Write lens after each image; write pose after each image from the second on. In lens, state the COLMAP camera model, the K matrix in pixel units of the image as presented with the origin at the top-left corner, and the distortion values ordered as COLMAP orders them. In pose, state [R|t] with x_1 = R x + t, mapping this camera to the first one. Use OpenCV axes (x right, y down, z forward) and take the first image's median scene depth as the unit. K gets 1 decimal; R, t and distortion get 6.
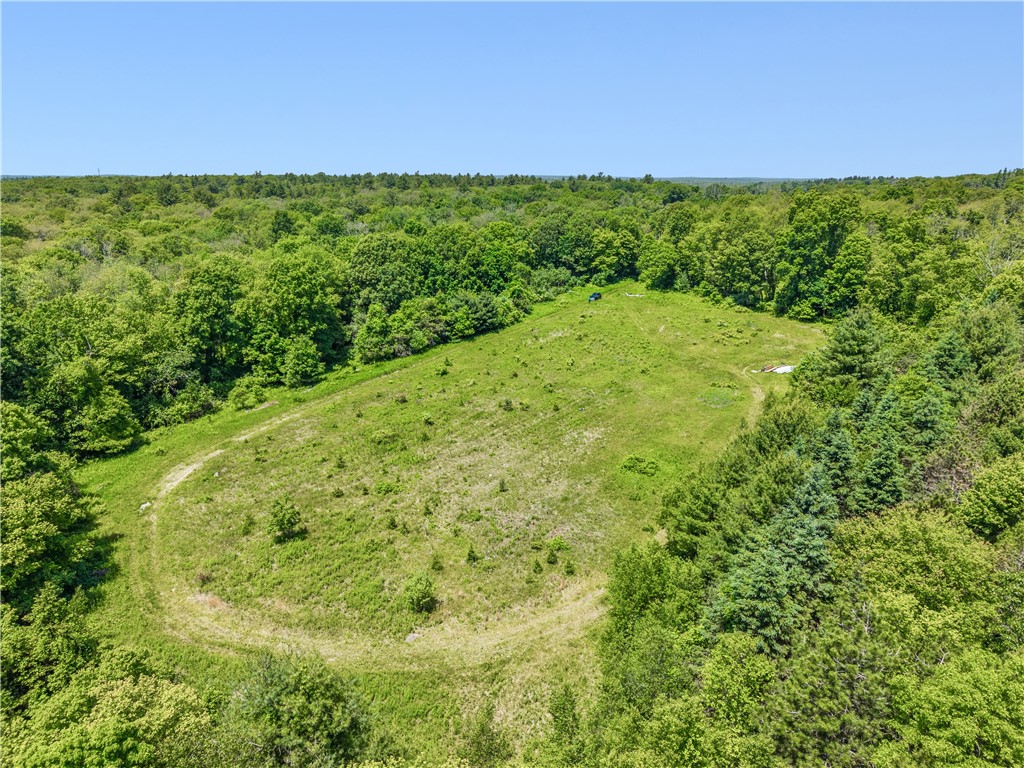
lens RADIAL K [[665.2, 0, 512.0], [0, 665.2, 384.0], [0, 0, 1]] dist [0.119175, -0.278097]
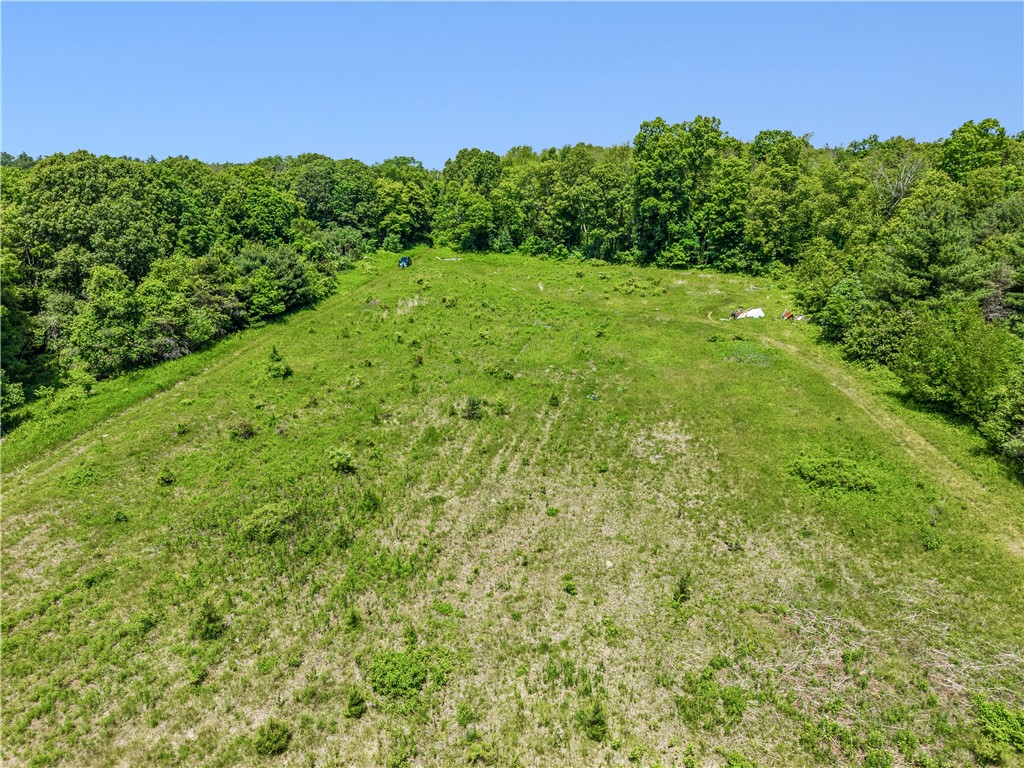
lens RADIAL K [[672.7, 0, 512.0], [0, 672.7, 384.0], [0, 0, 1]] dist [0.006254, -0.021316]
pose [[0.890745, -0.129193, 0.435756, -0.147592], [0.130887, 0.991049, 0.026276, 0.001750], [-0.435250, 0.033629, 0.899681, 0.353364]]
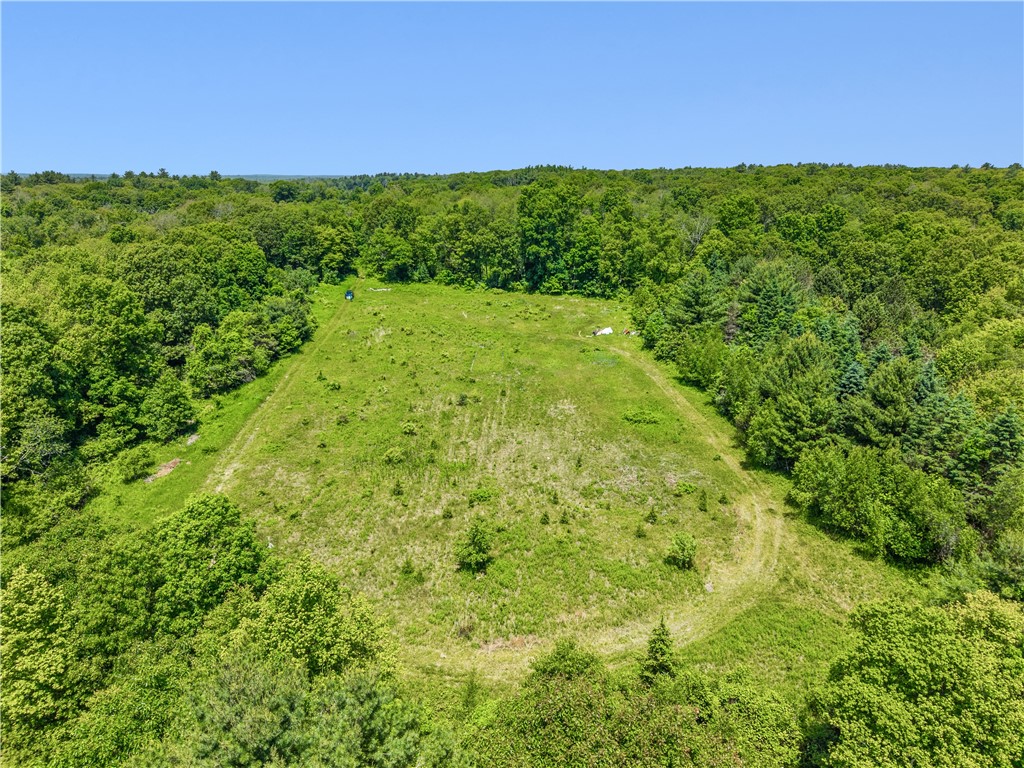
lens RADIAL K [[672.7, 0, 512.0], [0, 672.7, 384.0], [0, 0, 1]] dist [0.006254, -0.021316]
pose [[0.785795, -0.185374, 0.590053, -0.374186], [0.183484, 0.980948, 0.063827, -0.028824], [-0.590643, 0.058110, 0.804838, 0.106393]]
